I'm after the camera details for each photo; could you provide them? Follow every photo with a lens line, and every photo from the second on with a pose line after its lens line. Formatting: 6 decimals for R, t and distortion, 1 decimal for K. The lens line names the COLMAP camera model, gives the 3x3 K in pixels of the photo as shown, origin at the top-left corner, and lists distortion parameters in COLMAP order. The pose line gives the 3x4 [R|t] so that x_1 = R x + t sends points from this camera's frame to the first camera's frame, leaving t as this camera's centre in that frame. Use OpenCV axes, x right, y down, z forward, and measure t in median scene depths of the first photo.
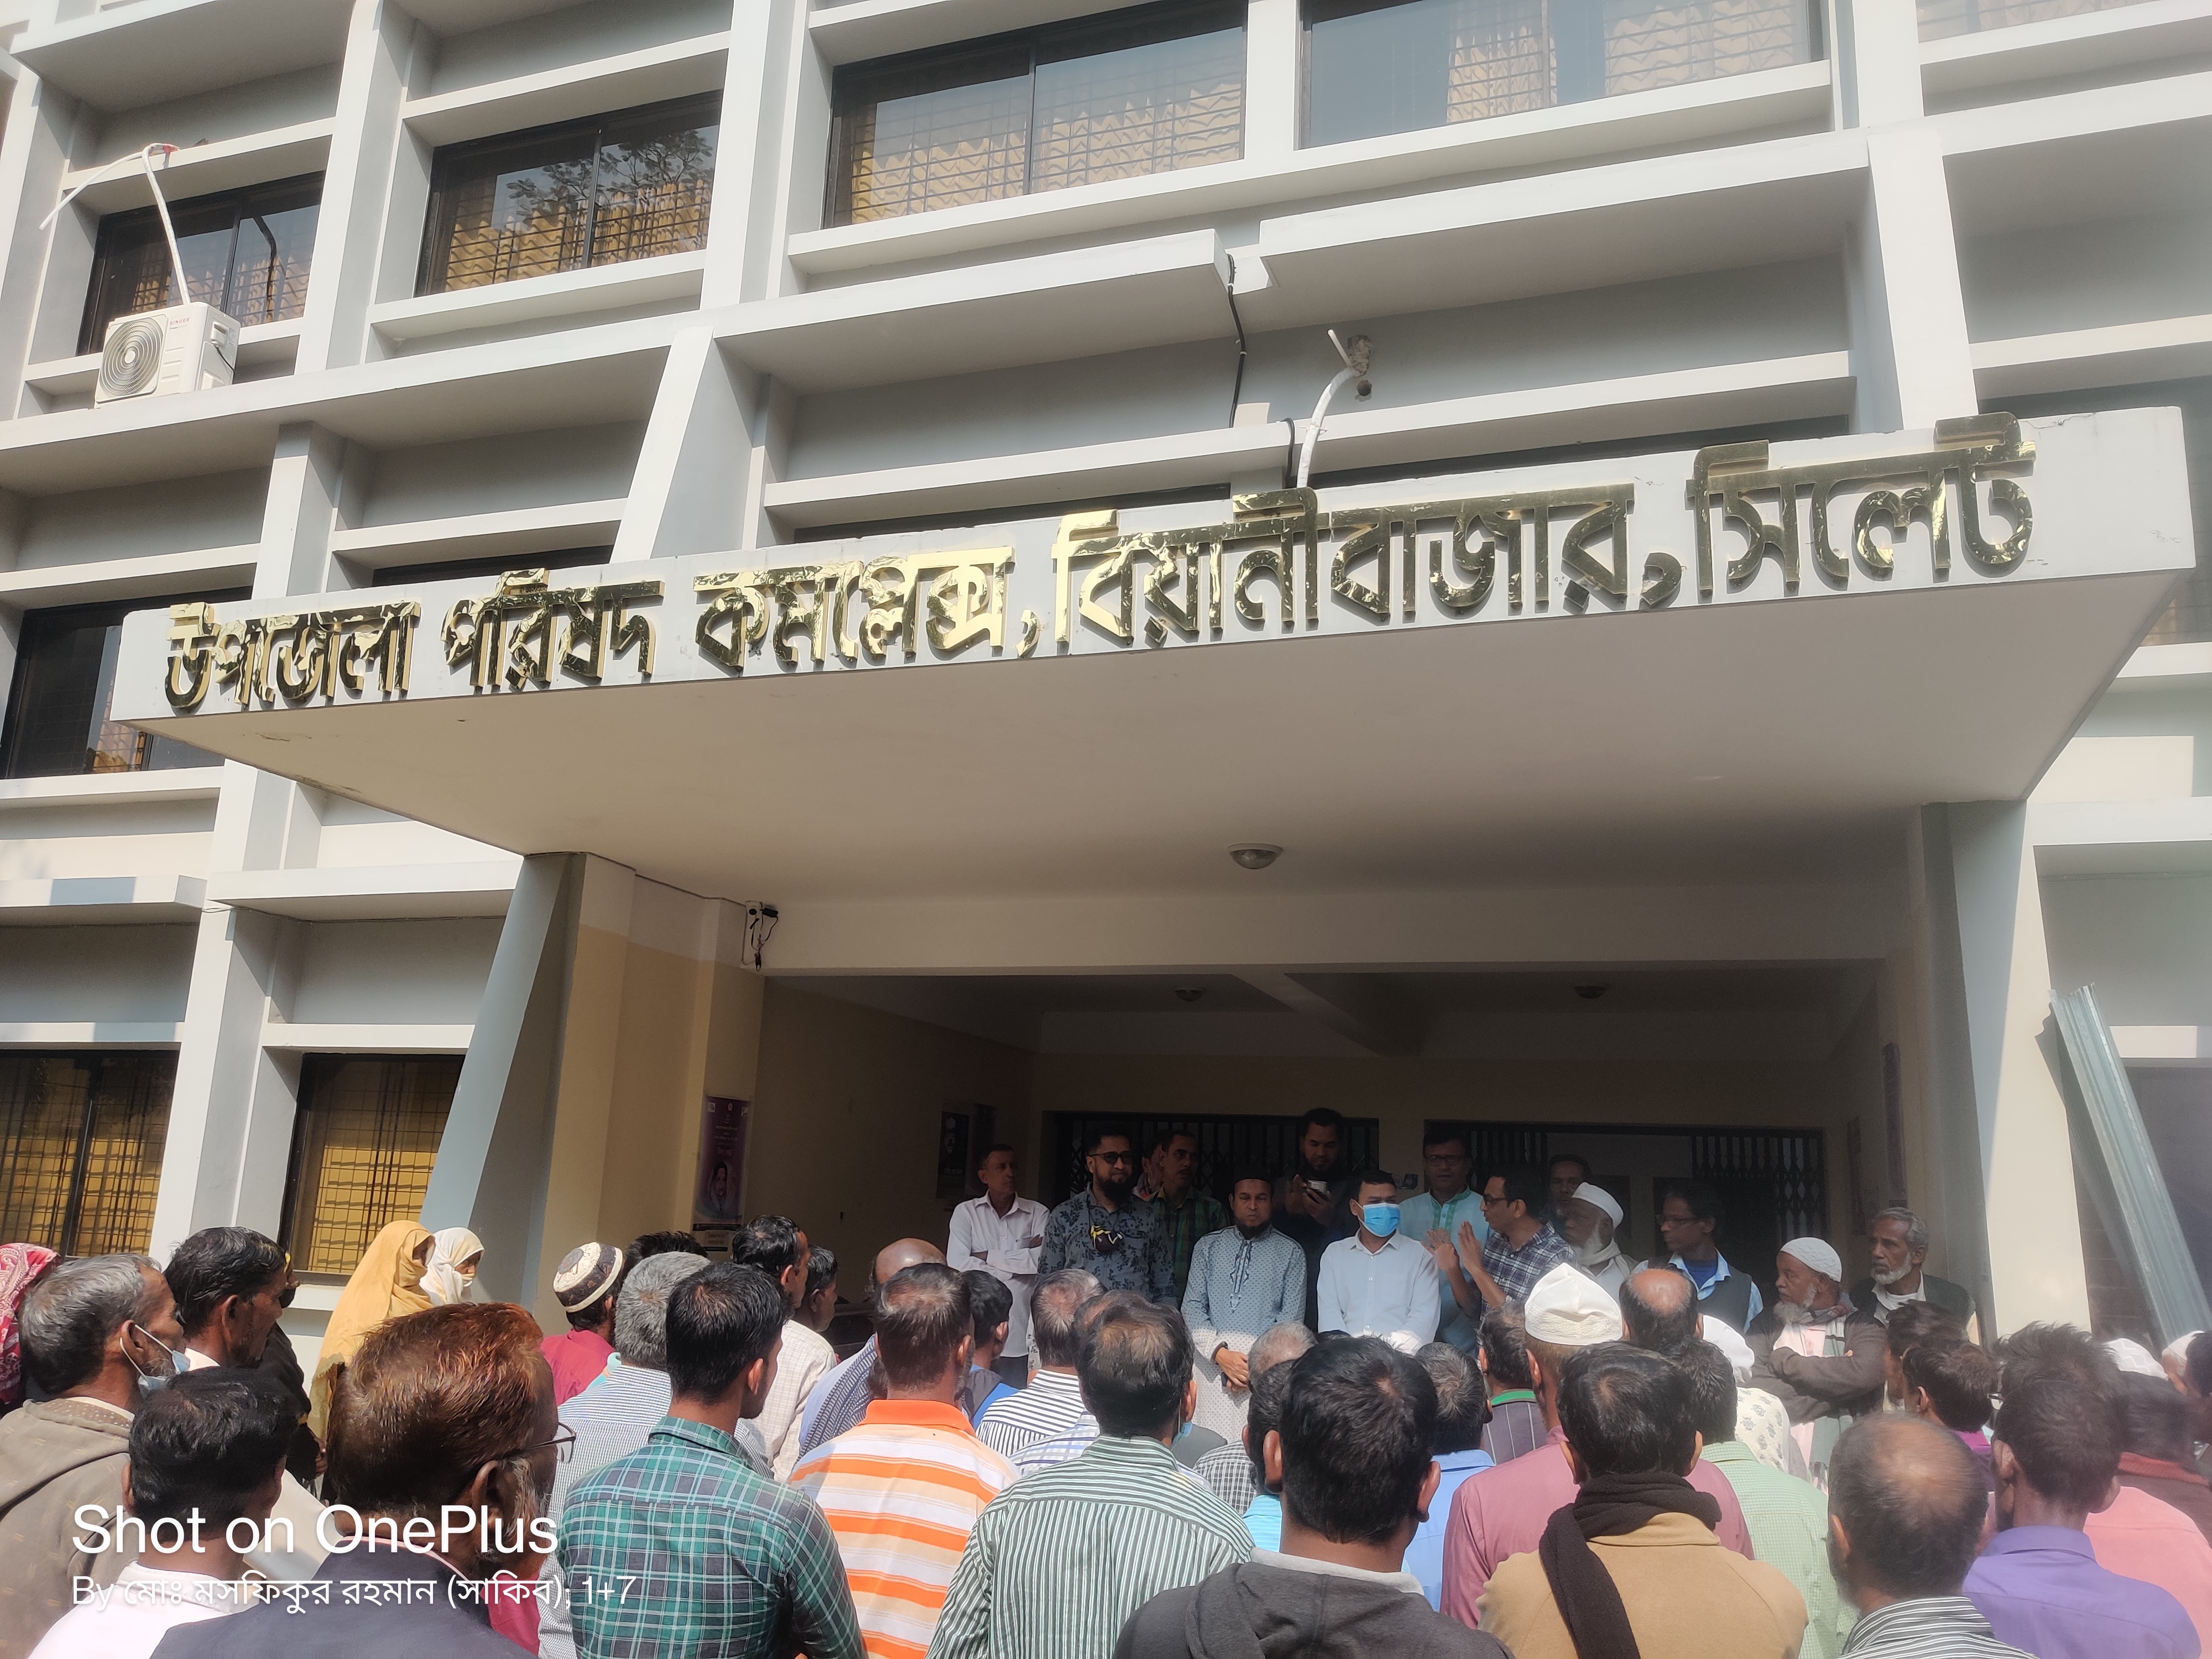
lens RADIAL K [[1746.2, 0, 1106.0], [0, 1746.2, 829.5], [0, 0, 1]] dist [-0.001731, -0.010322]
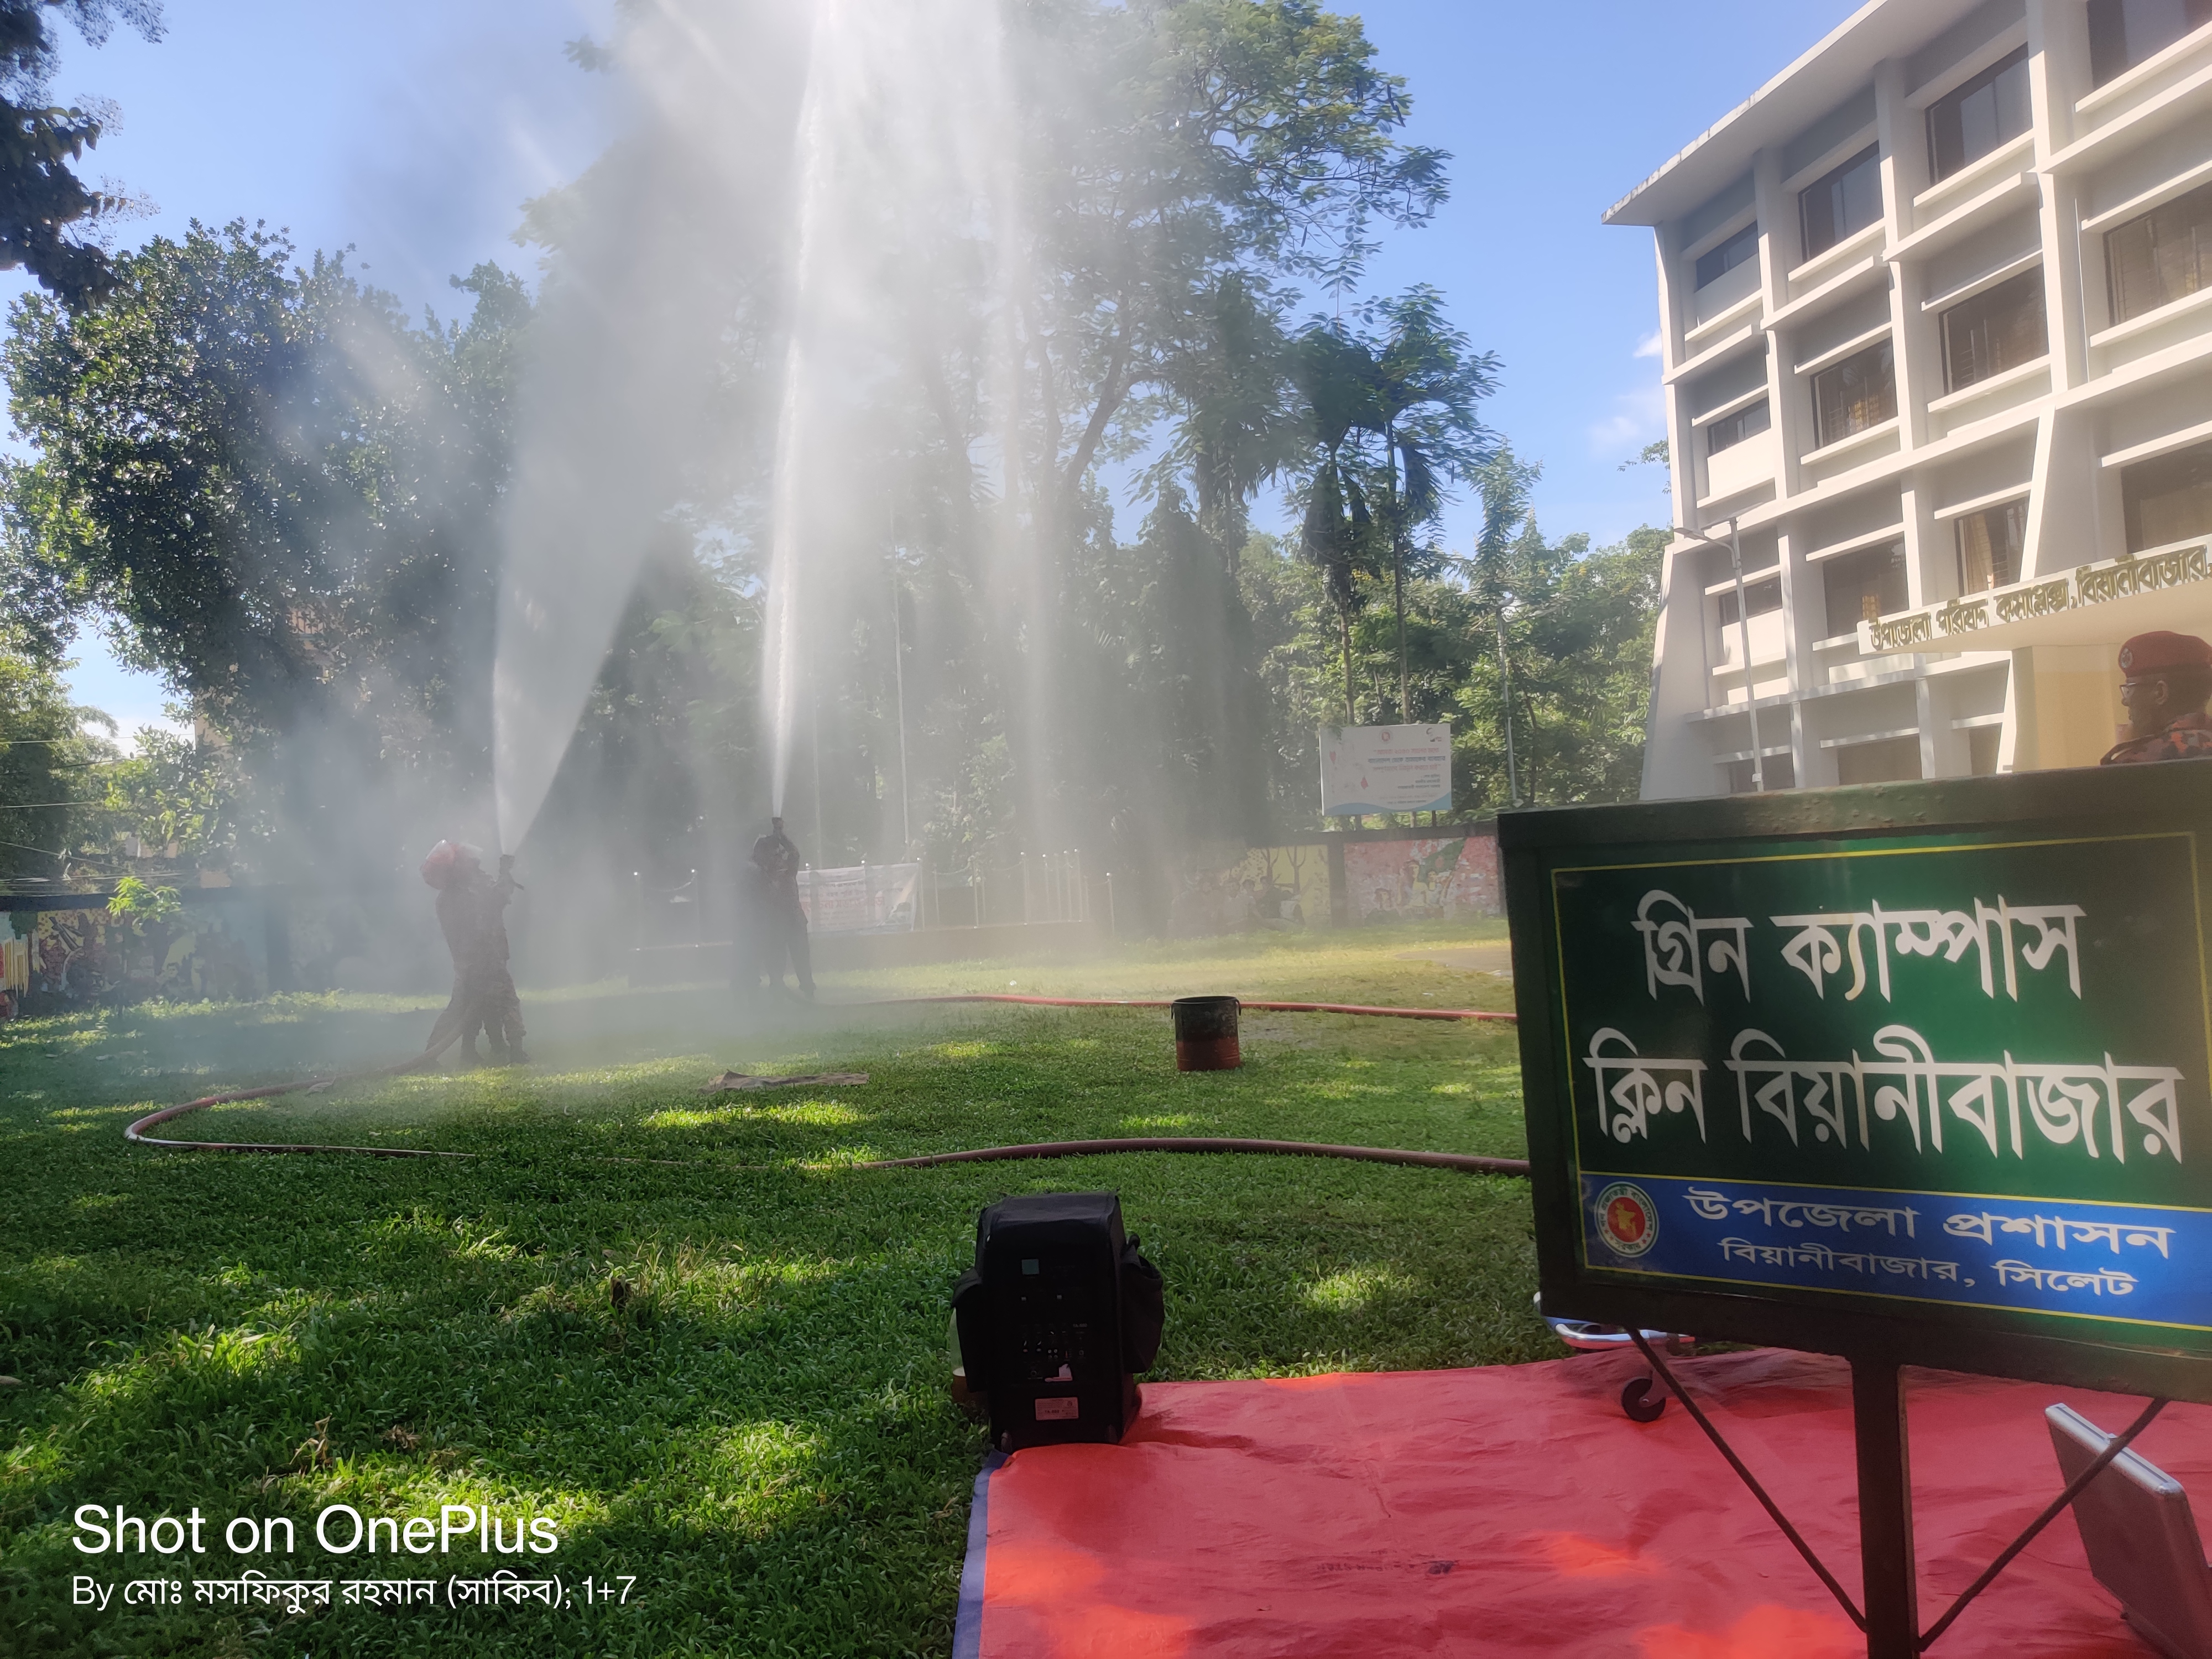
lens RADIAL K [[1746.2, 0, 1106.0], [0, 1746.2, 829.5], [0, 0, 1]] dist [-0.001731, -0.010322]
pose [[0.529869, -0.111757, -0.840684, 0.996435], [0.293634, 0.954142, 0.058233, -0.246195], [0.795624, -0.277709, 0.538386, -1.420642]]
